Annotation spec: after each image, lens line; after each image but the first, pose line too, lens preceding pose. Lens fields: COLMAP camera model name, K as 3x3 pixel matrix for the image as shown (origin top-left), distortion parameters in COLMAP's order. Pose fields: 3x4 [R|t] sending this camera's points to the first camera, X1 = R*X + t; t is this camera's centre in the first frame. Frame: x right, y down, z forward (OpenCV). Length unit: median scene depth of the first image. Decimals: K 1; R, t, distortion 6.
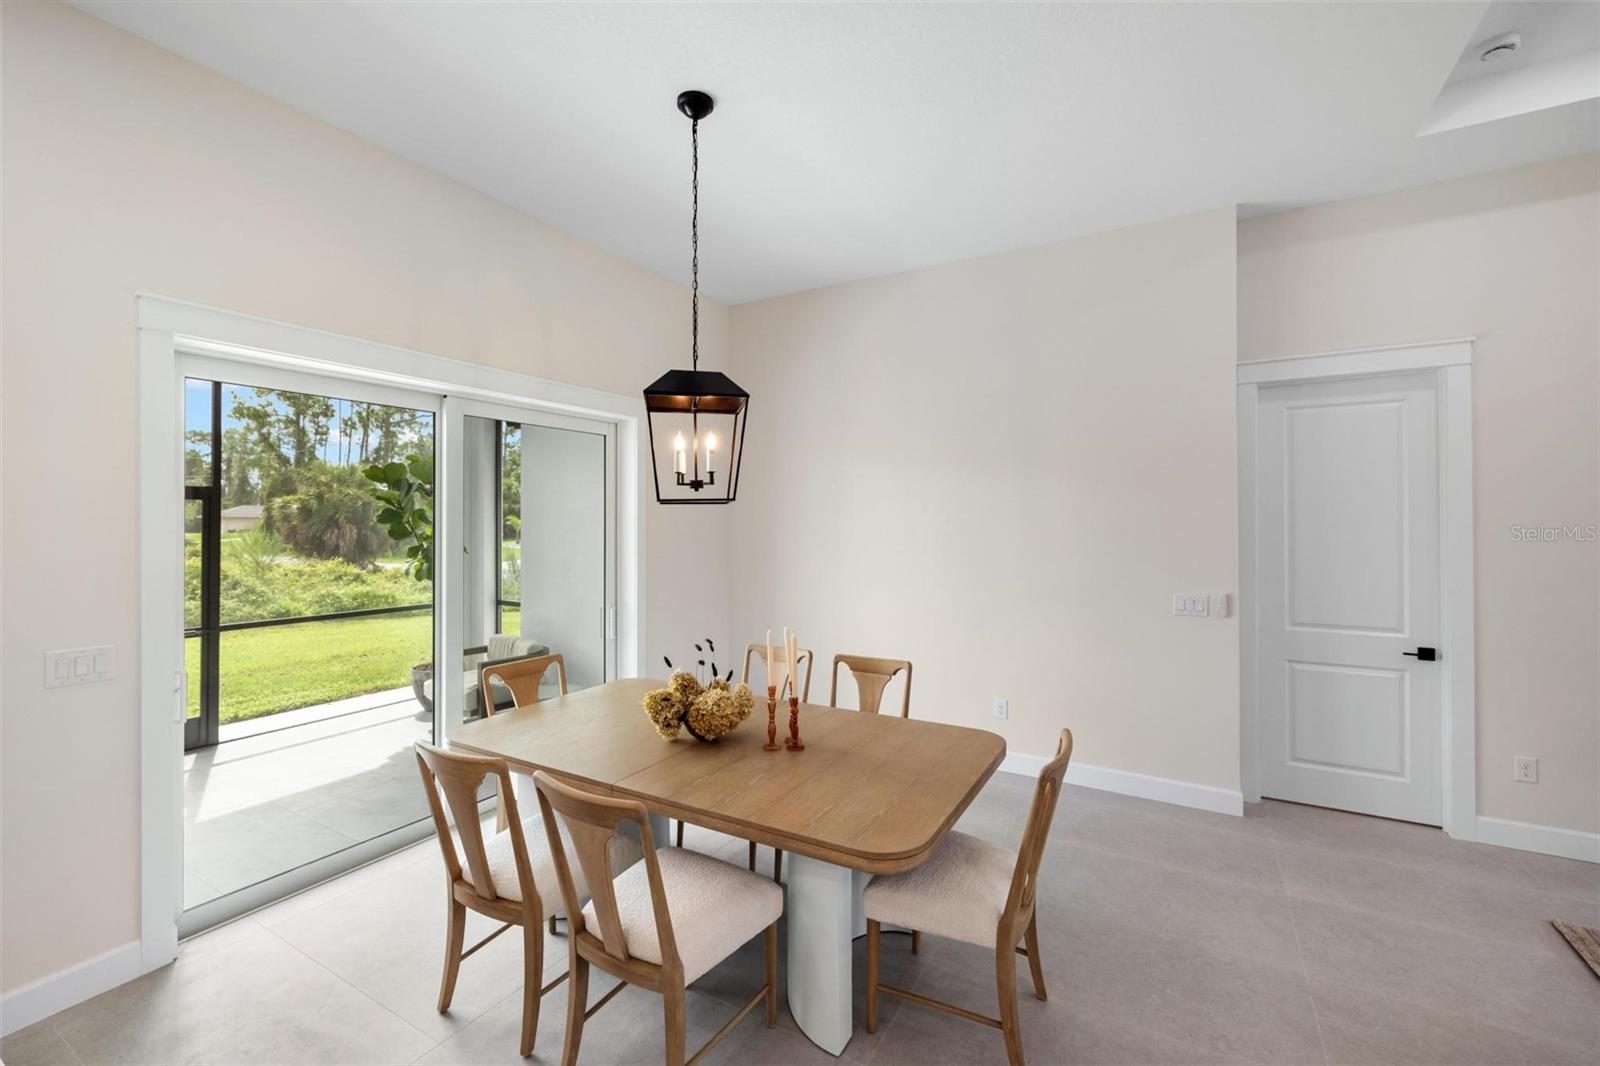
lens RADIAL K [[670.3, 0, 799.8], [0, 670.3, 523.8], [0, 0, 1]] dist [0.000448, 0.000055]
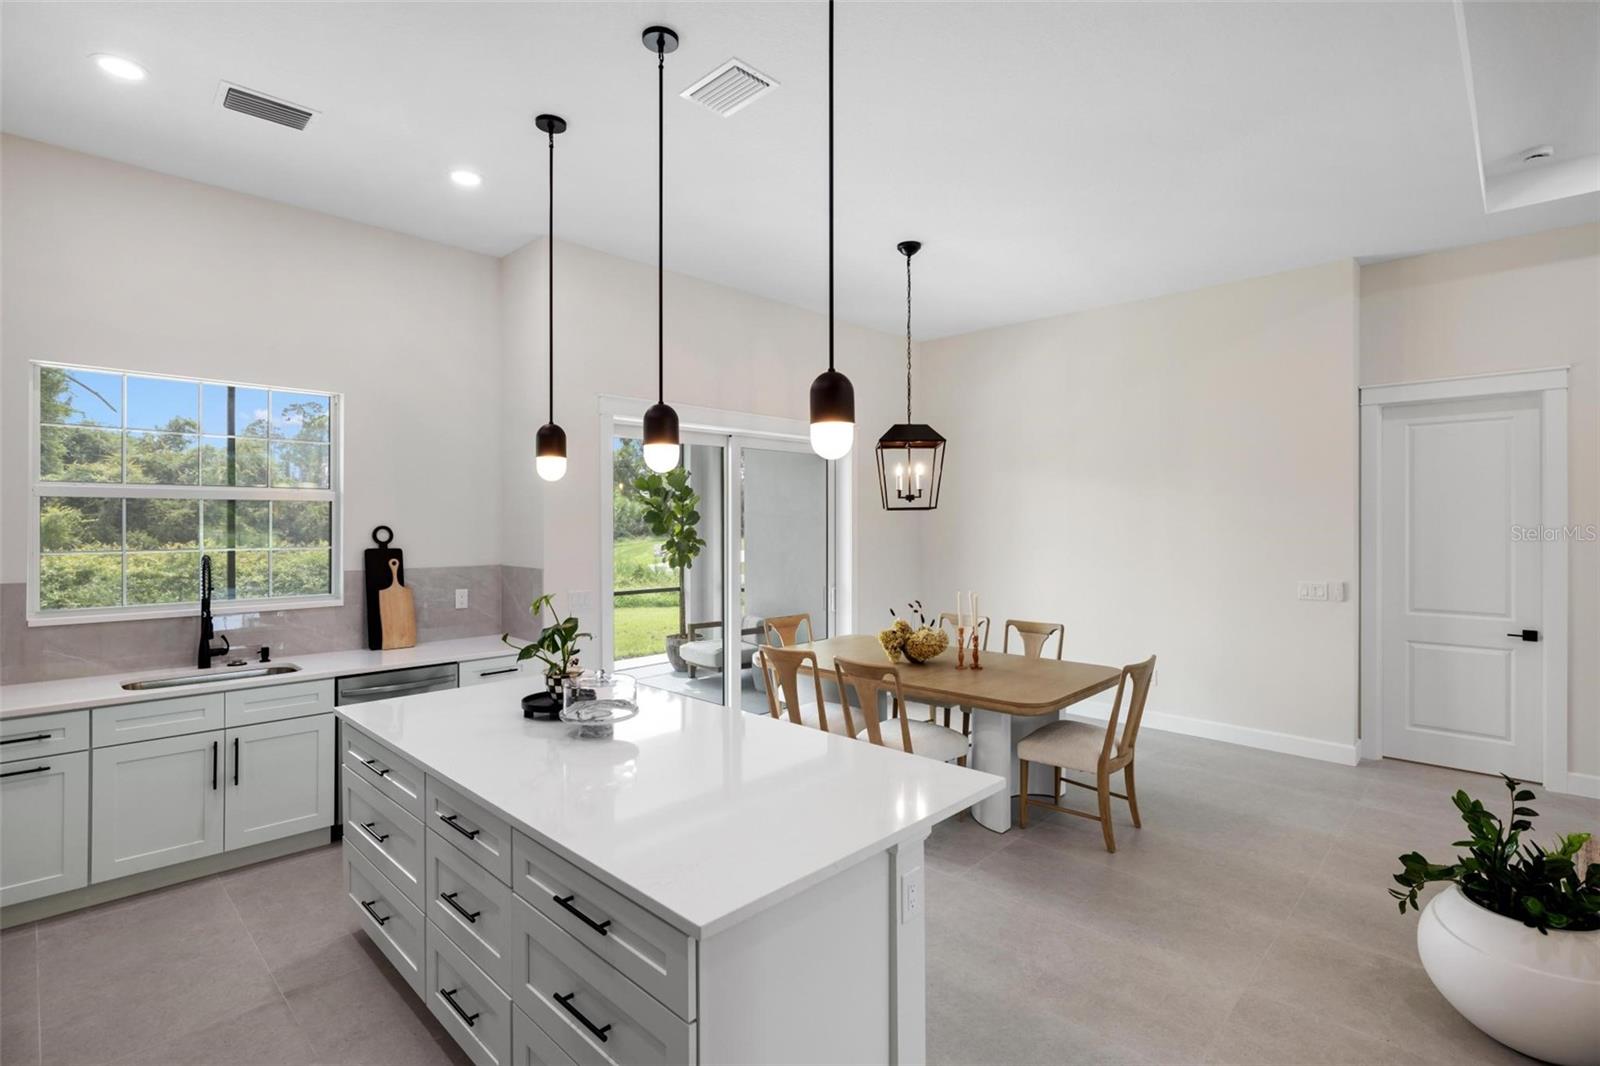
lens RADIAL K [[752.0, 0, 800.1], [0, 752.0, 521.5], [0, 0, 1]] dist [-0.008373, 0.000575]
pose [[0.971715, 0.000893, -0.236157, 0.006029], [-0.001358, 0.999997, -0.001809, -0.000907], [0.236154, 0.002078, 0.971713, -0.676658]]
